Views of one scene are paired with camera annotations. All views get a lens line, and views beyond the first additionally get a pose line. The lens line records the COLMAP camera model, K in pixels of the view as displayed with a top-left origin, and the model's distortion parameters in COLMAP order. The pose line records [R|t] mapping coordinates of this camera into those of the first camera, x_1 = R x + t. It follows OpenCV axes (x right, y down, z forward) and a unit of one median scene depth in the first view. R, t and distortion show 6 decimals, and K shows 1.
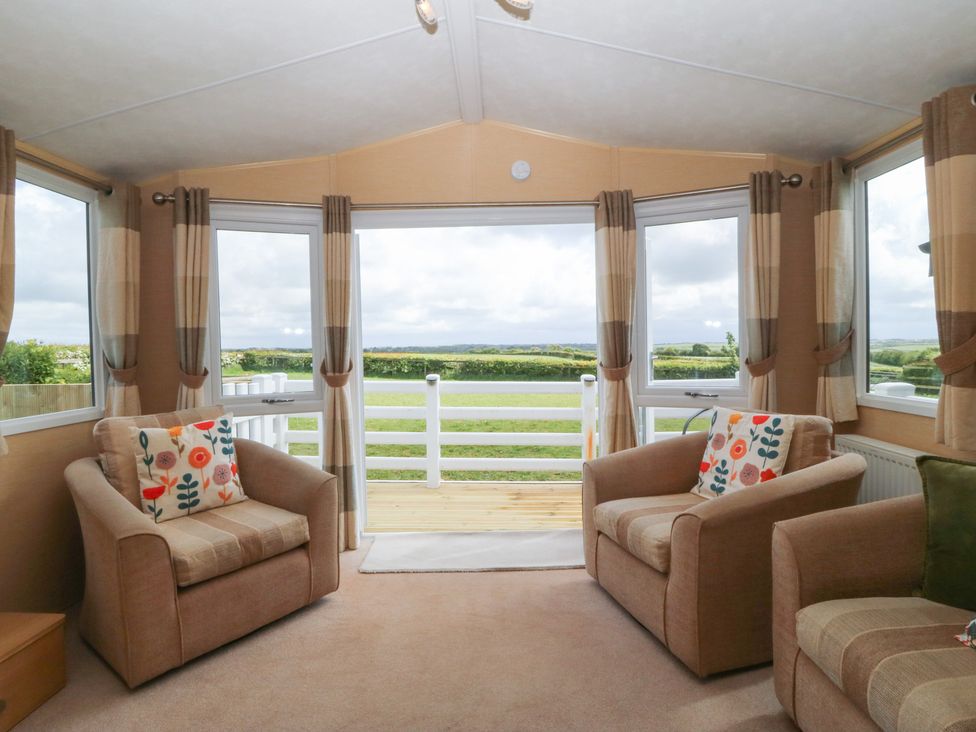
lens RADIAL K [[514.5, 0, 489.4], [0, 514.5, 339.9], [0, 0, 1]] dist [-0.002456, 0.002723]
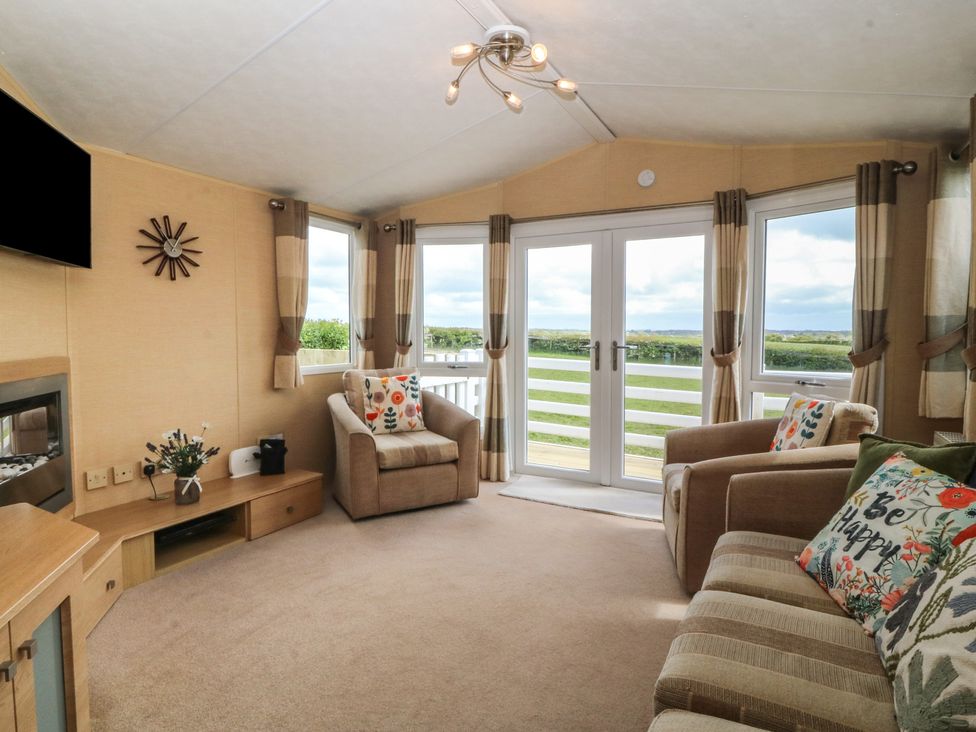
lens RADIAL K [[531.2, 0, 477.9], [0, 531.2, 341.0], [0, 0, 1]] dist [-0.009721, -0.006872]
pose [[0.881311, 0.031812, -0.471464, 0.353212], [-0.014531, 0.999084, 0.040250, -0.012045], [0.472313, -0.028622, 0.880966, -0.264693]]
